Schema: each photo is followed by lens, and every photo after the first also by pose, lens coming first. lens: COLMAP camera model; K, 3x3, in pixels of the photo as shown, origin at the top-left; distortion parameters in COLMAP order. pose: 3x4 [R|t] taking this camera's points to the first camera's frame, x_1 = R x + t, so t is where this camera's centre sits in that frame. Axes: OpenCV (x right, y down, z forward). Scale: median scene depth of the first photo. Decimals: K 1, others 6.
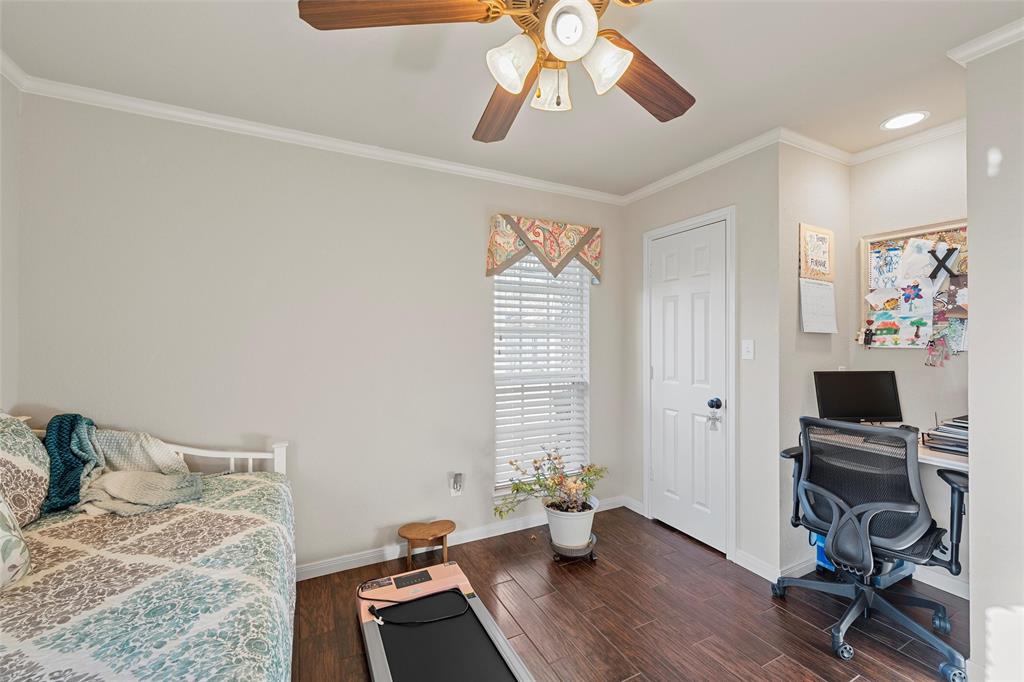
lens RADIAL K [[429.6, 0, 511.9], [0, 429.6, 332.9], [0, 0, 1]] dist [0.000699, -0.000037]
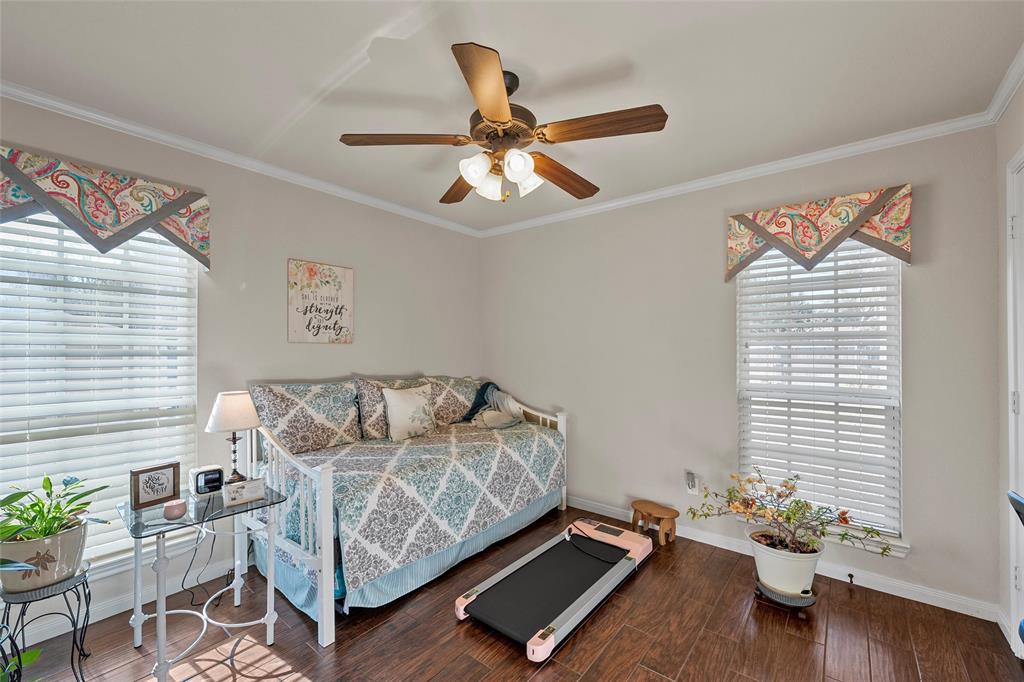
lens RADIAL K [[404.9, 0, 512.0], [0, 404.9, 346.2], [0, 0, 1]] dist [-0.000934, -0.000113]
pose [[0.417895, -0.012730, -0.908406, 0.577411], [0.007842, 0.999915, -0.010405, 0.019912], [0.908462, -0.002776, 0.417959, 0.167969]]
